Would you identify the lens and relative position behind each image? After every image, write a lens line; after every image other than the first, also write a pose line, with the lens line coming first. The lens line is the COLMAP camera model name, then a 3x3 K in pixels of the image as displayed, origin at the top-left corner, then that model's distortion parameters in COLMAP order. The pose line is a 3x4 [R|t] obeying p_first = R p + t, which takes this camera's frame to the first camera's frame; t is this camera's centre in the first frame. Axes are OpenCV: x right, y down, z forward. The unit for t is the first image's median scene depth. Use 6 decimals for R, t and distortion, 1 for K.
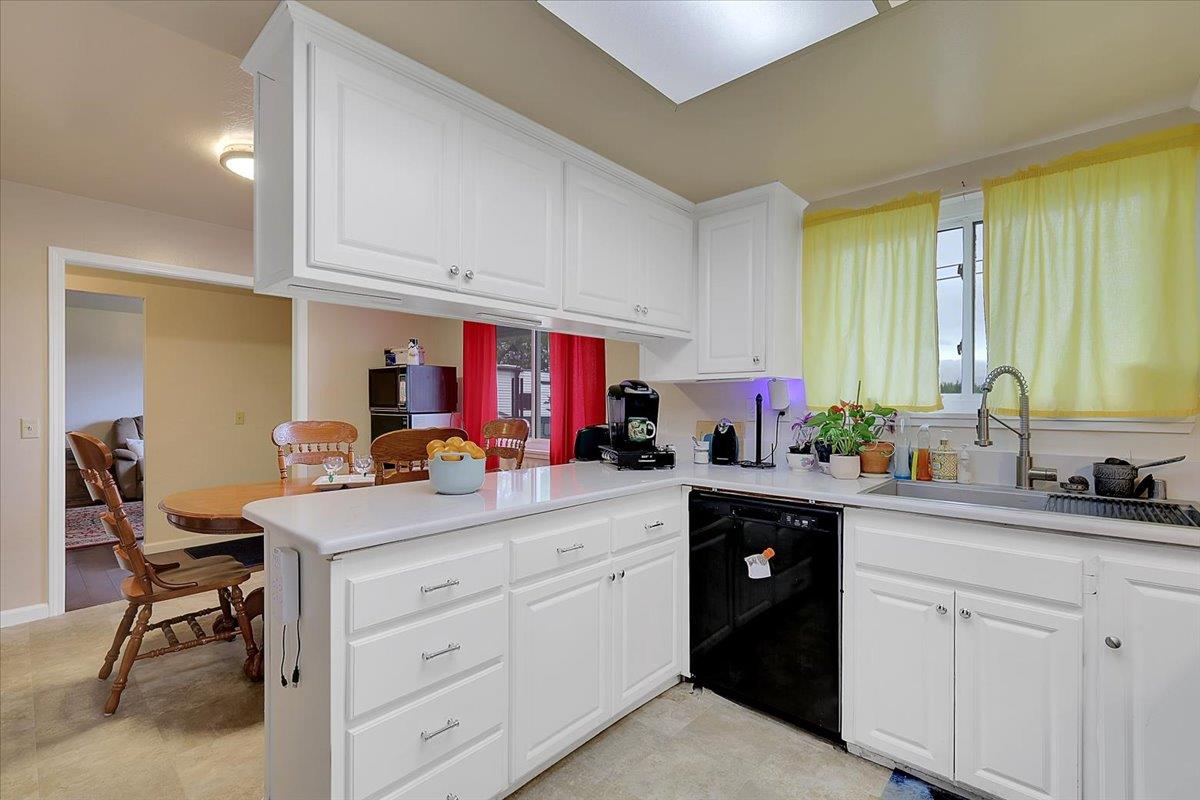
lens RADIAL K [[531.0, 0, 602.2], [0, 531.0, 403.8], [0, 0, 1]] dist [-0.000377, 0.003438]
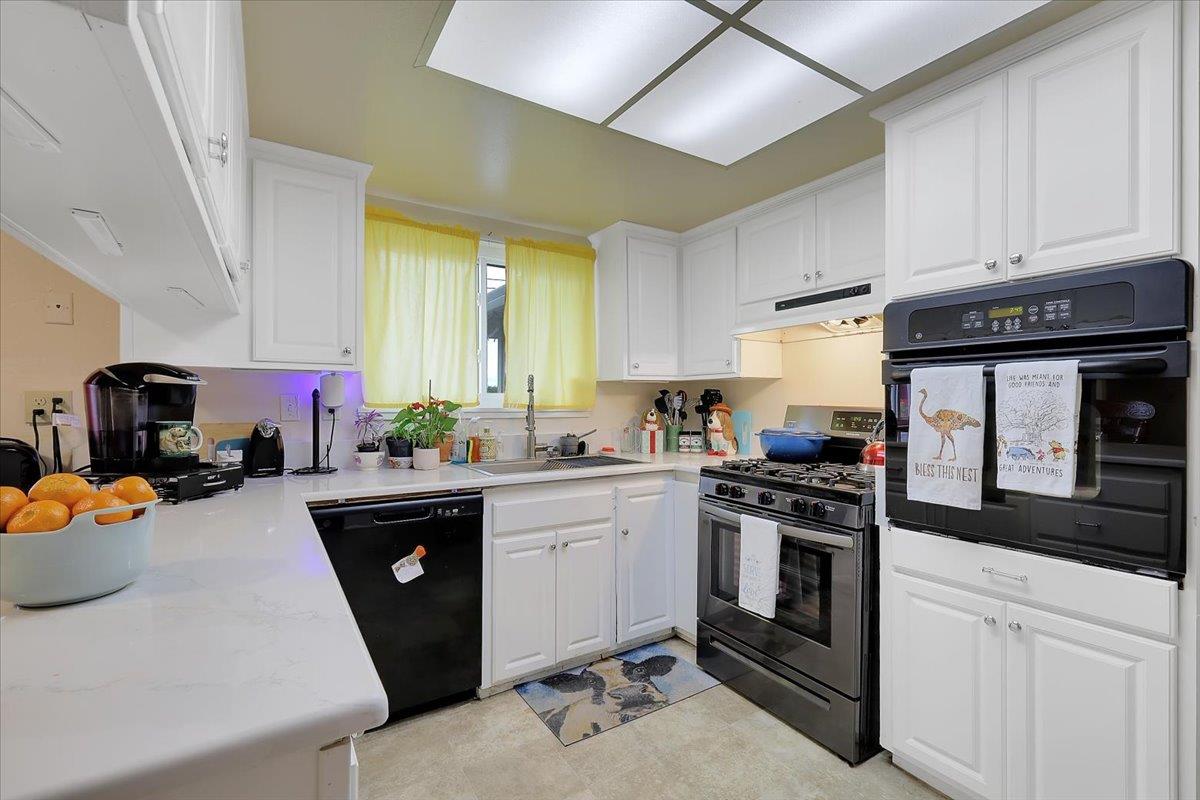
lens RADIAL K [[531.0, 0, 604.9], [0, 531.0, 401.5], [0, 0, 1]] dist [-0.000377, 0.003438]
pose [[0.257918, -0.002032, 0.966165, -0.546690], [-0.003700, 0.999988, 0.003091, -0.002922], [-0.966160, -0.004372, 0.257907, 0.404586]]
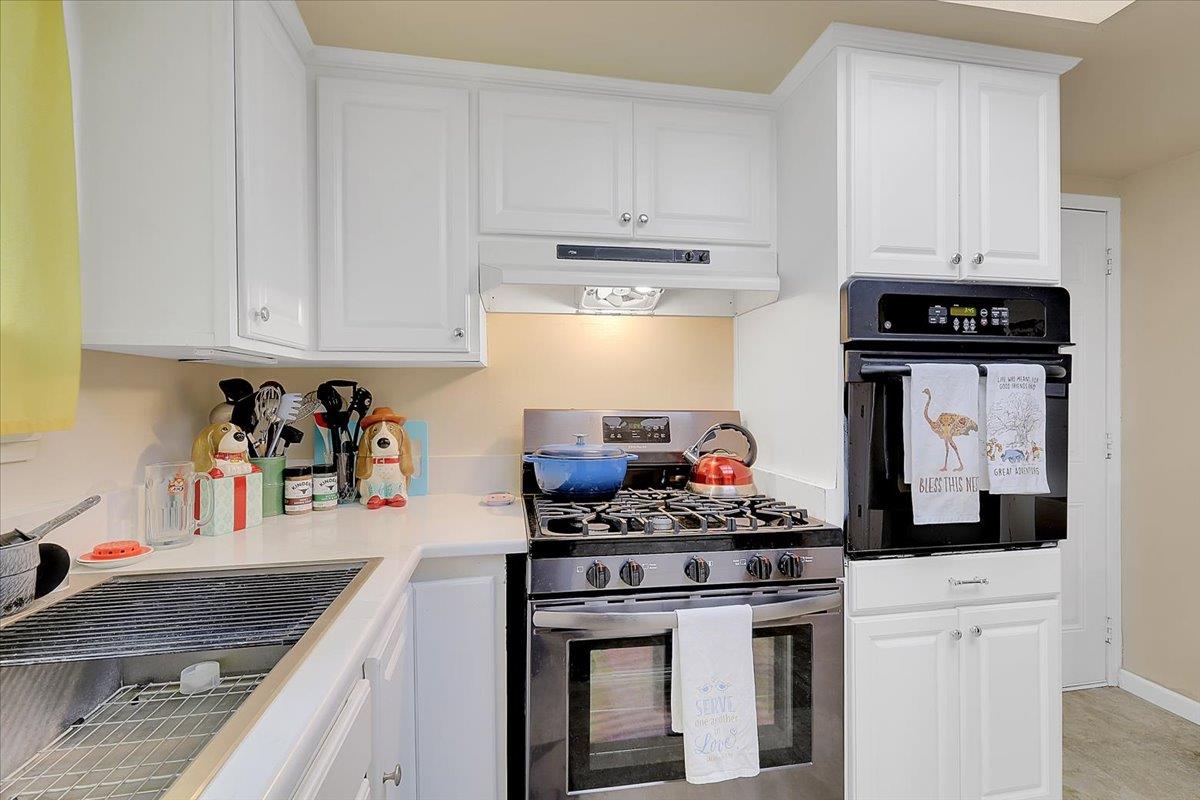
lens RADIAL K [[531.0, 0, 600.2], [0, 531.0, 400.7], [0, 0, 1]] dist [-0.000377, 0.003438]
pose [[-0.791650, 0.001001, 0.610974, 0.258507], [-0.001047, 0.999995, -0.002996, -0.003479], [-0.610974, -0.003012, -0.791645, 0.924435]]
